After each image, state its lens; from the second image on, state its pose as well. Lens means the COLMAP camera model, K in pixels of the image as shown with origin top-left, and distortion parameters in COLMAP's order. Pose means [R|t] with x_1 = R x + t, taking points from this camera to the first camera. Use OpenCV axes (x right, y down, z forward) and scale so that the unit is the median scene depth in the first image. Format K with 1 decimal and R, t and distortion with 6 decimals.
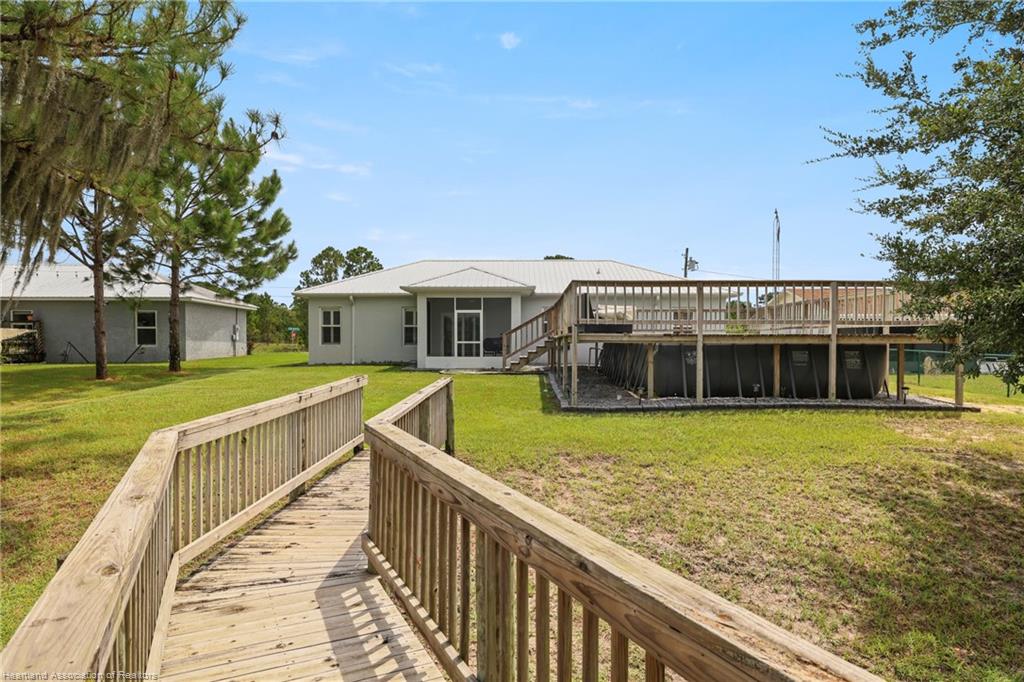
lens RADIAL K [[610.1, 0, 510.3], [0, 610.1, 330.7], [0, 0, 1]] dist [0.000197, 0.000310]
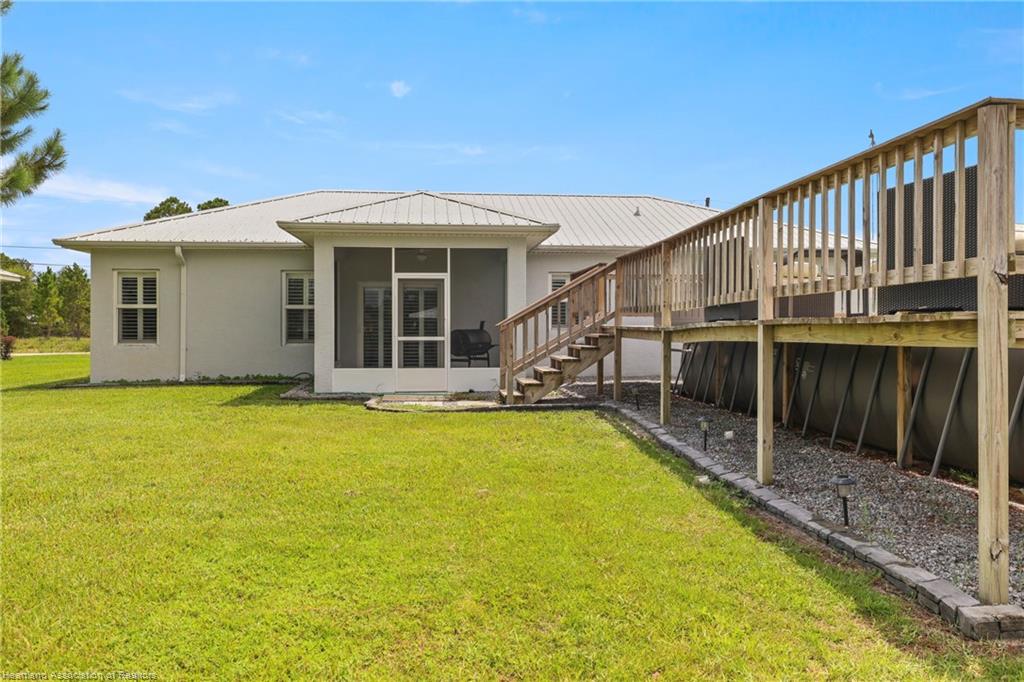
lens RADIAL K [[782.3, 0, 511.5], [0, 782.3, 317.6], [0, 0, 1]] dist [-0.006302, -0.004680]
pose [[0.993703, 0.000336, 0.112045, -0.065742], [0.000165, 0.999990, -0.004470, 0.004976], [-0.112045, 0.004460, 0.993693, 0.360739]]
